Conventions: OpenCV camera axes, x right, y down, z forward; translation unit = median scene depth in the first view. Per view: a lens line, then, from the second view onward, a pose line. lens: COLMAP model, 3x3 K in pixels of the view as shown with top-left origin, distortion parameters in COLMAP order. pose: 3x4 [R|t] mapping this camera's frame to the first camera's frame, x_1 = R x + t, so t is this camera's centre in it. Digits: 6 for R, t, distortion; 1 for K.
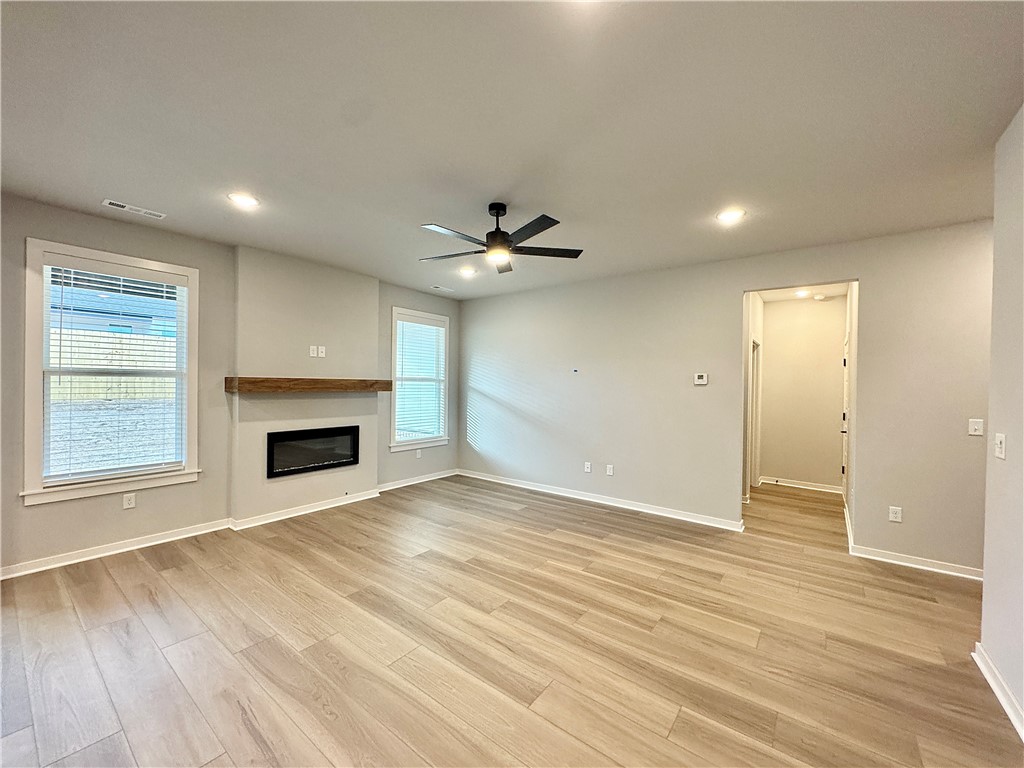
lens RADIAL K [[407.0, 0, 512.0], [0, 407.0, 384.0], [0, 0, 1]] dist [-0.002217, 0.000009]
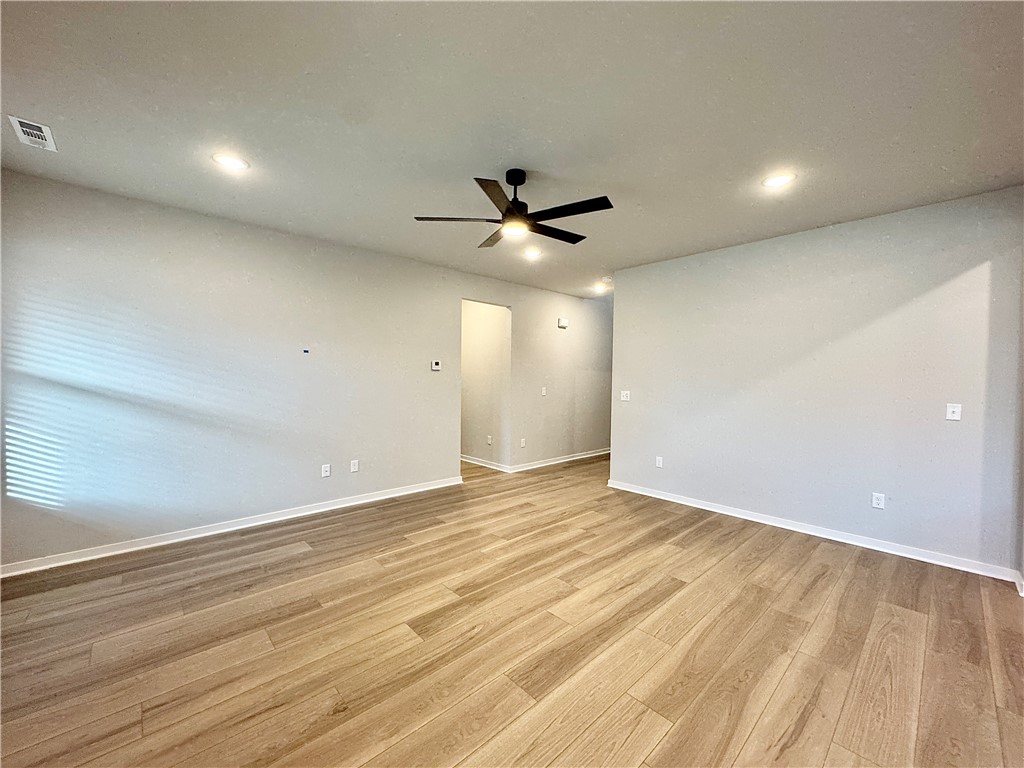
lens RADIAL K [[407.0, 0, 512.0], [0, 407.0, 384.0], [0, 0, 1]] dist [-0.002217, 0.000009]
pose [[0.168292, -0.032584, 0.985198, -0.758823], [-0.011198, 0.999326, 0.034964, -0.002583], [-0.985674, -0.016917, 0.167814, 0.686197]]
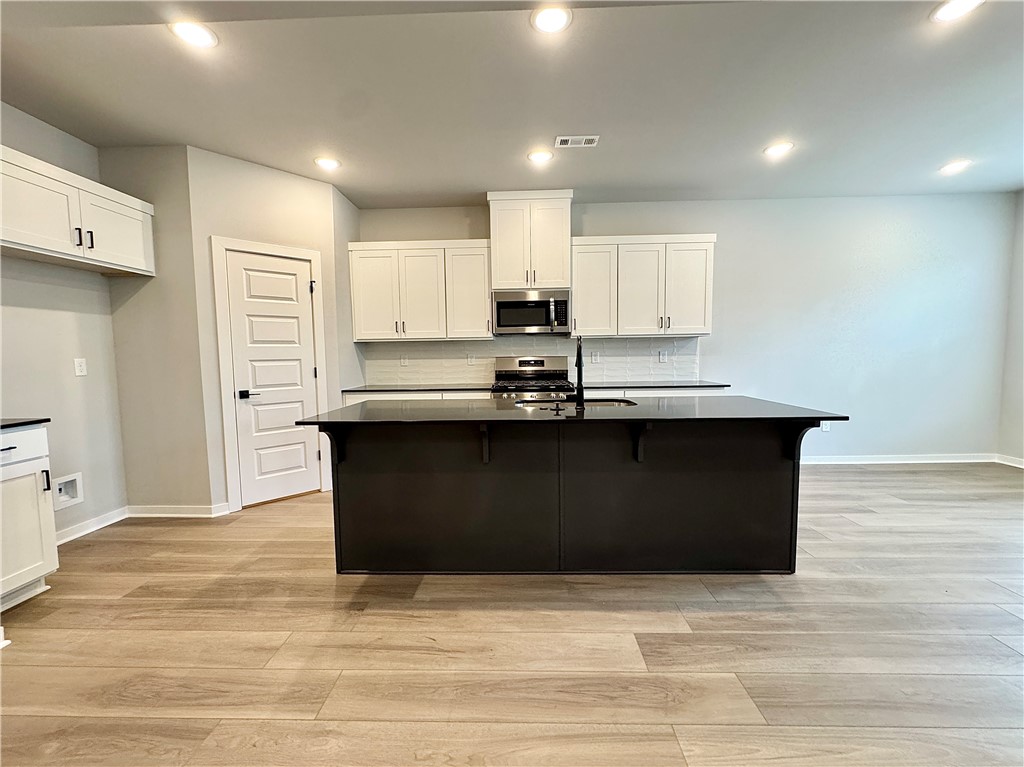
lens RADIAL K [[418.0, 0, 512.0], [0, 418.0, 383.5], [0, 0, 1]] dist [-0.002183, -0.000201]
pose [[-0.809797, 0.041183, -0.585263, -0.149108], [0.003734, 0.997875, 0.065050, 0.055002], [0.586698, 0.050492, -0.808230, 0.597746]]
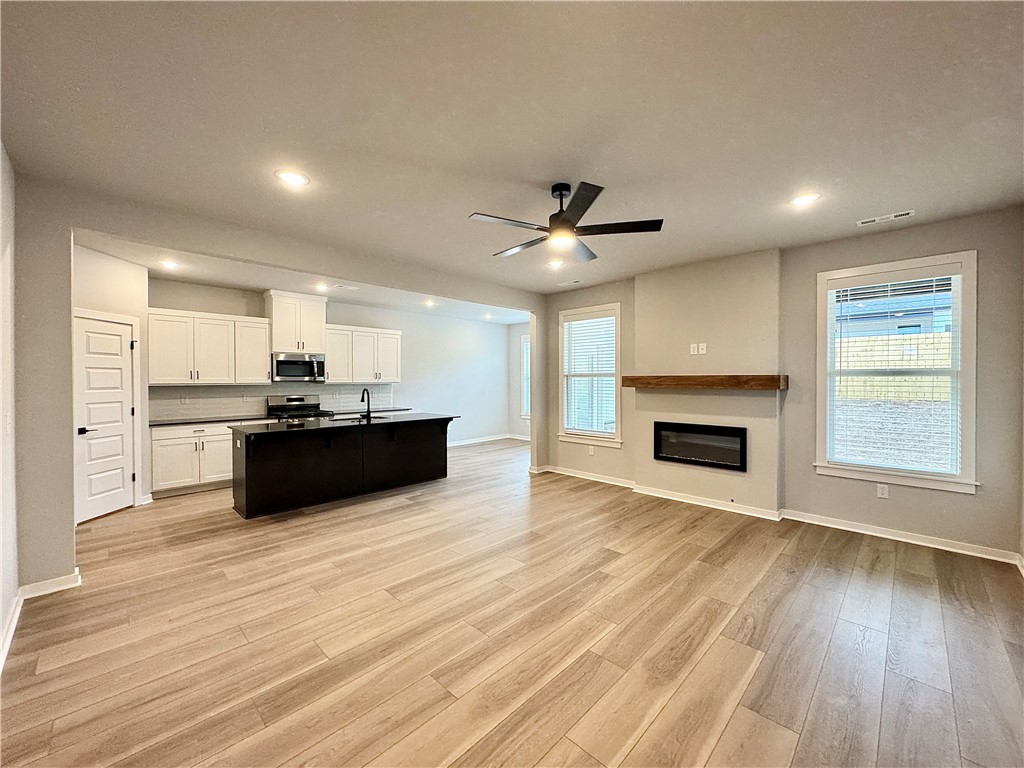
lens RADIAL K [[409.1, 0, 512.0], [0, 409.1, 384.0], [0, 0, 1]] dist [-0.003719, 0.000082]
pose [[-0.121128, -0.002840, -0.992633, 0.732559], [0.000787, 0.999995, -0.002957, 0.013376], [0.992637, -0.001140, -0.121125, 0.808131]]
